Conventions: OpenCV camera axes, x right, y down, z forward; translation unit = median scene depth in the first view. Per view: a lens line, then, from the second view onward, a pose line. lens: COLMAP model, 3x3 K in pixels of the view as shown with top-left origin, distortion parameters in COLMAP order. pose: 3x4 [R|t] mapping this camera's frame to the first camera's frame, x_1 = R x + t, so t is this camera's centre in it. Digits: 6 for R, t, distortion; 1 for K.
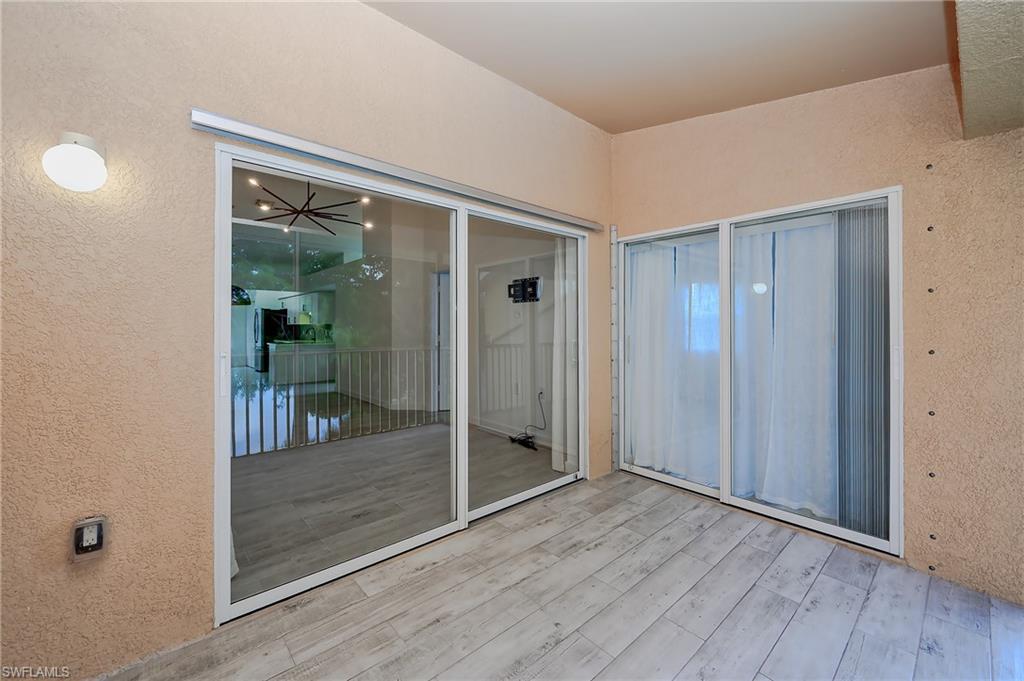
lens RADIAL K [[409.4, 0, 516.8], [0, 409.4, 325.4], [0, 0, 1]] dist [0.001432, 0.000443]
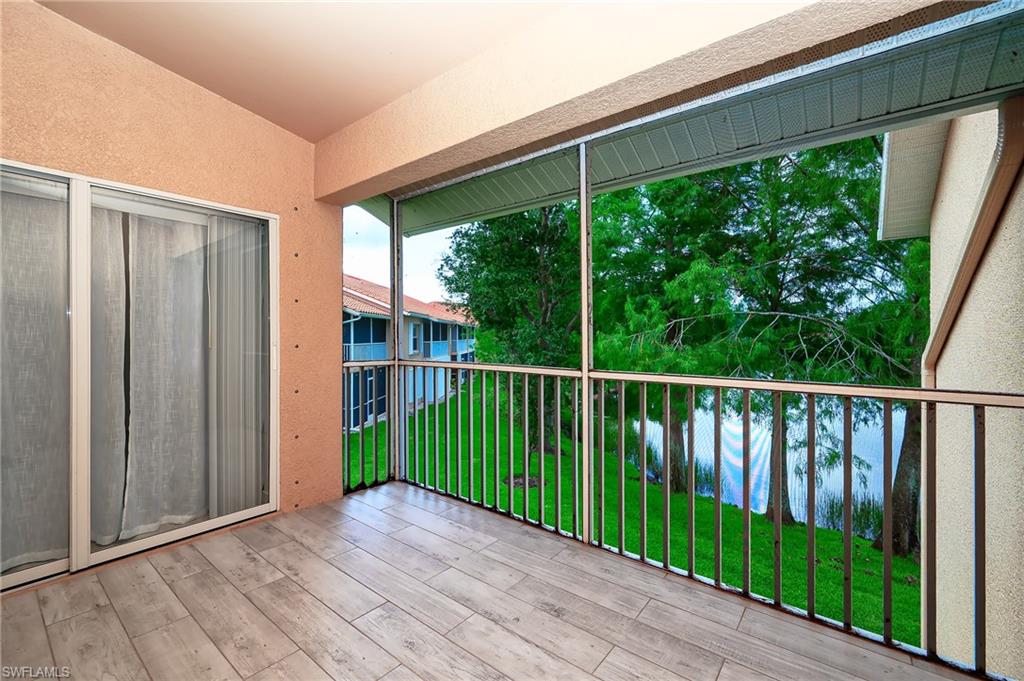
lens RADIAL K [[409.4, 0, 515.9], [0, 409.4, 340.7], [0, 0, 1]] dist [0.001432, 0.000443]
pose [[-0.184554, -0.008519, 0.982785, -0.427346], [-0.023818, 0.999708, 0.004193, 0.017935], [-0.982534, -0.022635, -0.184703, 0.509157]]
